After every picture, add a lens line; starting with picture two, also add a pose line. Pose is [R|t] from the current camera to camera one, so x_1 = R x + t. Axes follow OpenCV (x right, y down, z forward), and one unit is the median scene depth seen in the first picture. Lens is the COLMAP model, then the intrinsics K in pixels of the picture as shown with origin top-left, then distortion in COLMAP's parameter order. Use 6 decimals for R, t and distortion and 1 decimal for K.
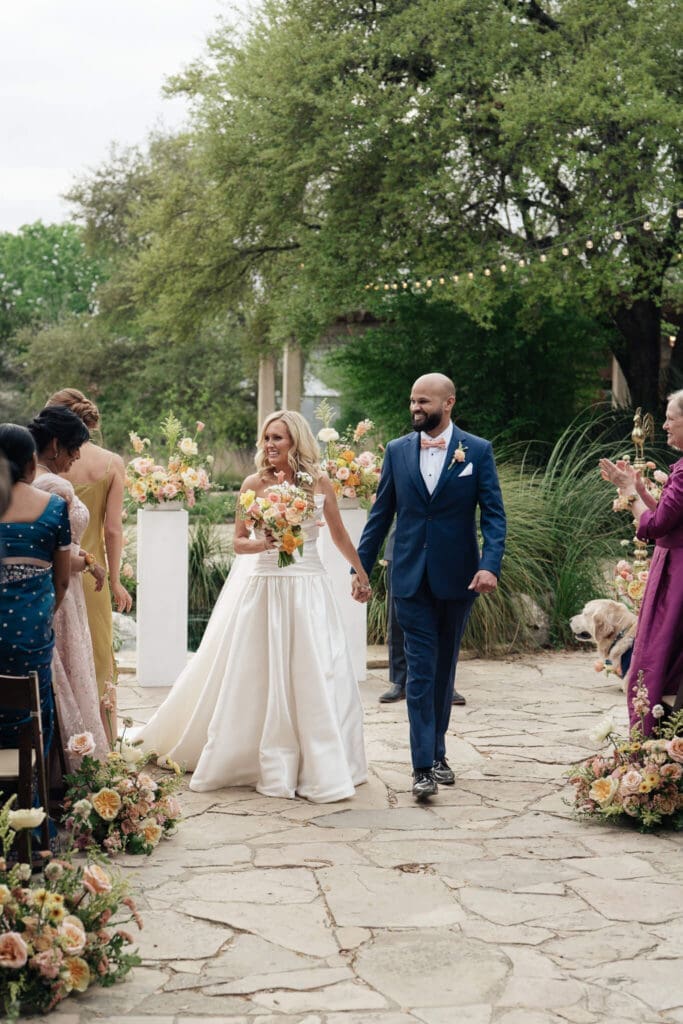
lens RADIAL K [[1720.4, 0, 288.6], [0, 1720.4, 558.2], [0, 0, 1]] dist [-0.006899, 0.135705]
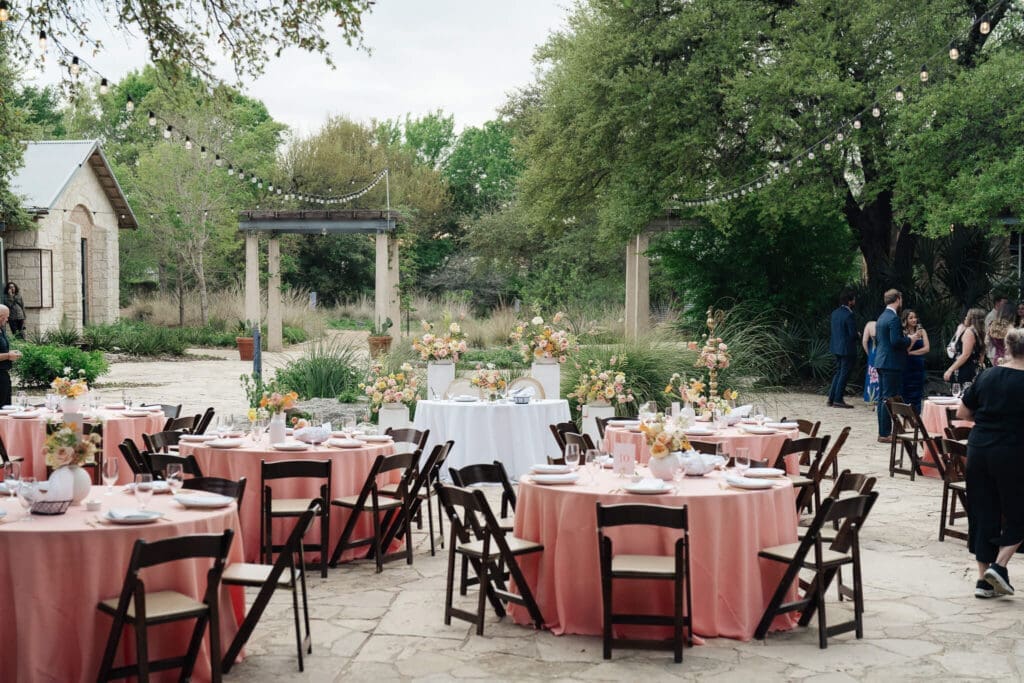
lens RADIAL K [[1720.4, 0, 518.6], [0, 1720.4, 362.3], [0, 0, 1]] dist [-0.006899, 0.135705]
pose [[0.983622, 0.007213, -0.180098, 0.272323], [-0.010898, 0.999751, -0.019478, 0.002591], [0.179913, 0.021121, 0.983456, -0.593727]]
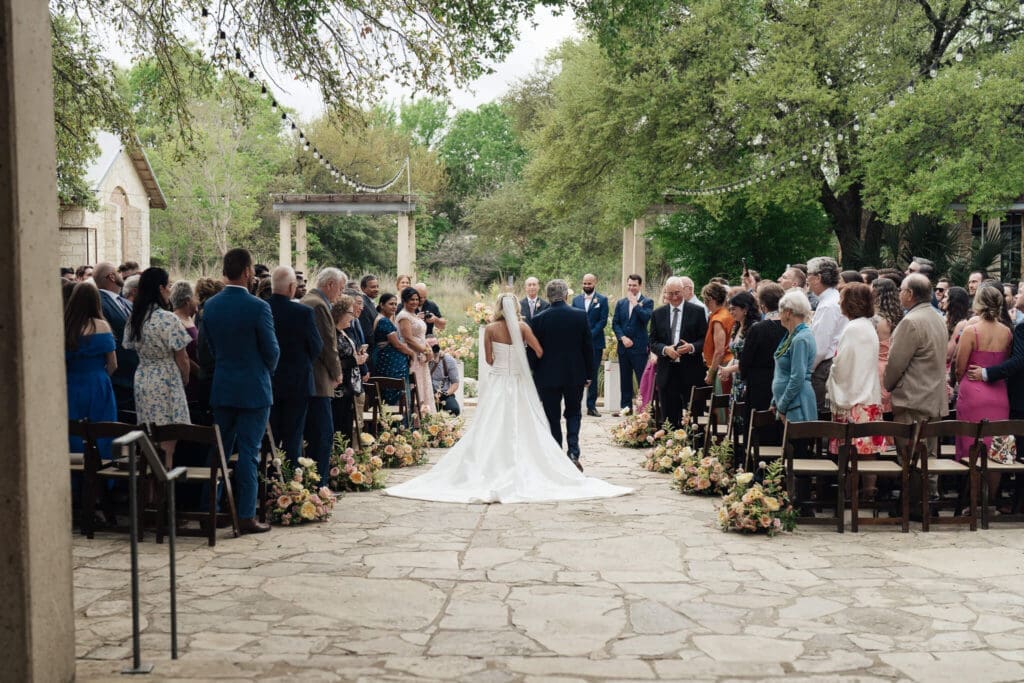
lens RADIAL K [[1869.9, 0, 498.1], [0, 1869.9, 391.0], [0, 0, 1]] dist [0.010794, -0.018088]
pose [[0.986009, 0.014633, -0.166049, 0.277423], [-0.014093, 0.999891, 0.004428, 0.034755], [0.166096, -0.002026, 0.986108, -1.099264]]
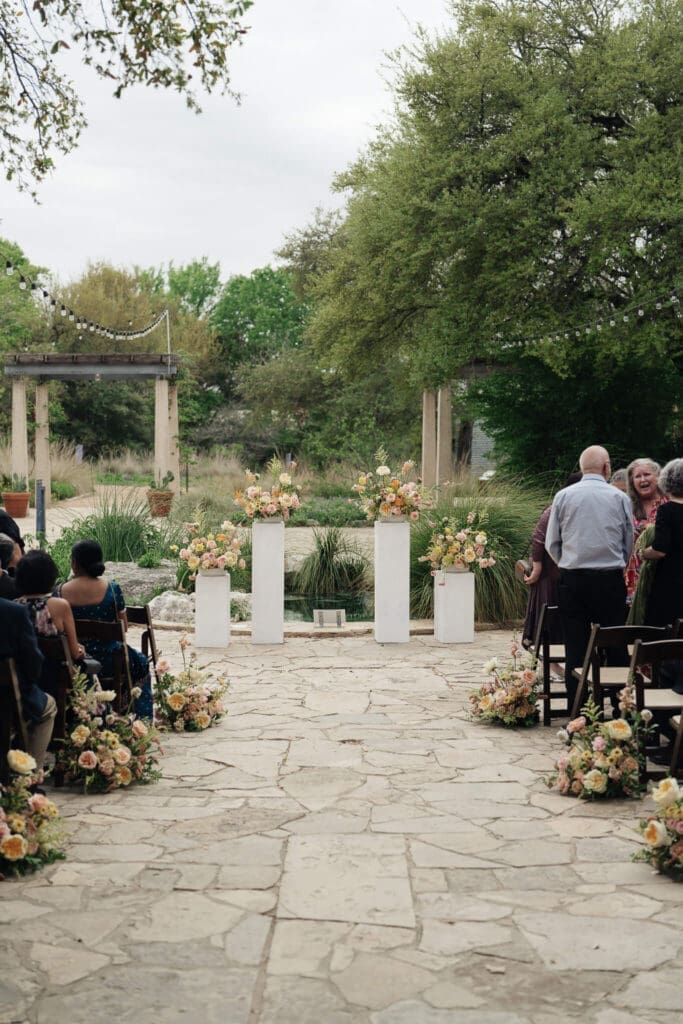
lens RADIAL K [[1642.7, 0, 348.0], [0, 1642.7, 514.0], [0, 0, 1]] dist [0.016046, -0.030059]
pose [[0.992667, 0.005009, -0.120777, 0.139701], [-0.007825, 0.999708, -0.022849, -0.003285], [0.120627, 0.023627, 0.992417, -0.320613]]
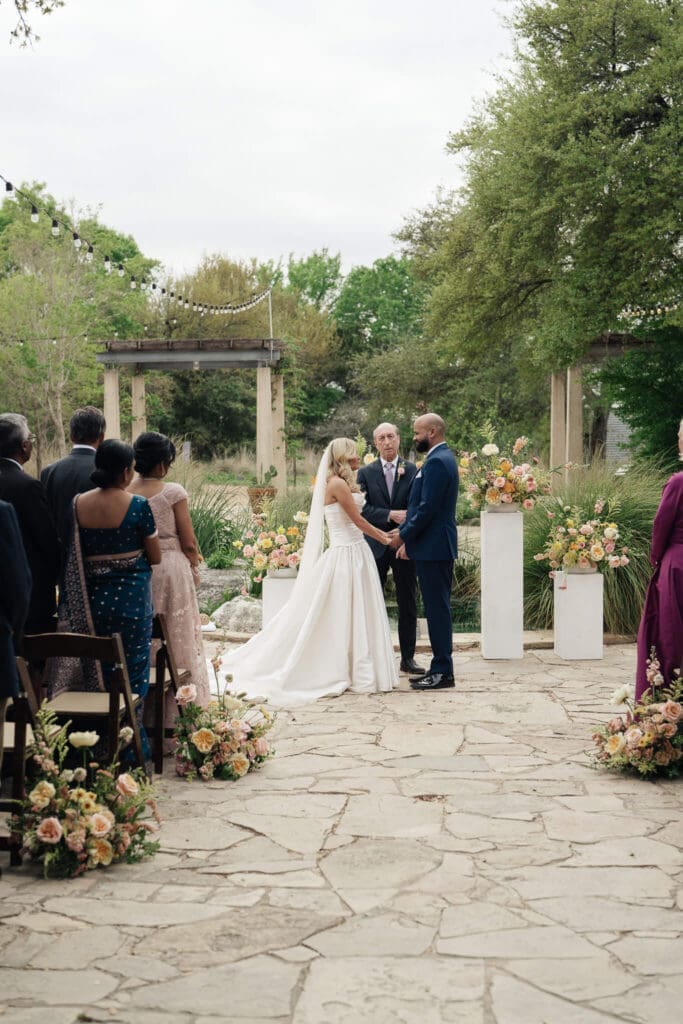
lens RADIAL K [[1611.5, 0, 341.5], [0, 1611.5, 512.0], [0, 0, 1]] dist [0.014994, 0.013881]
pose [[0.977684, 0.000513, -0.210082, 0.136064], [-0.006565, 0.999583, -0.028108, 0.002647], [0.209980, 0.028859, 0.977280, -0.090594]]
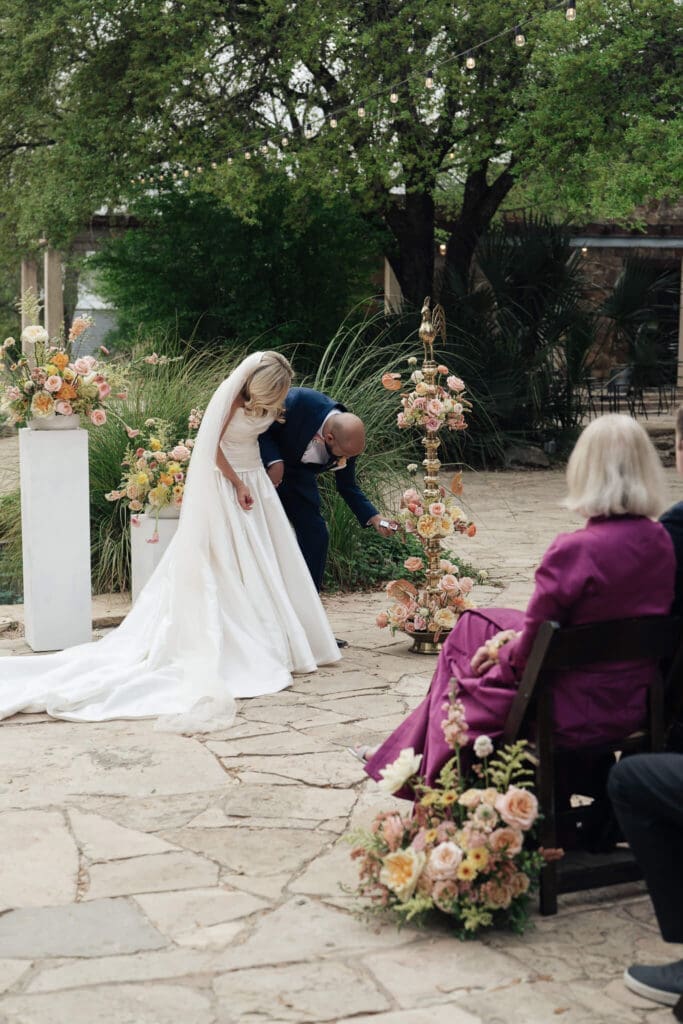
lens RADIAL K [[1517.9, 0, 342.3], [0, 1517.9, 516.7], [0, 0, 1]] dist [-0.000249, 0.008362]
pose [[0.987051, -0.022878, 0.158769, 0.043078], [0.017045, 0.999132, 0.038004, -0.011336], [-0.159501, -0.034805, 0.986584, 0.261270]]
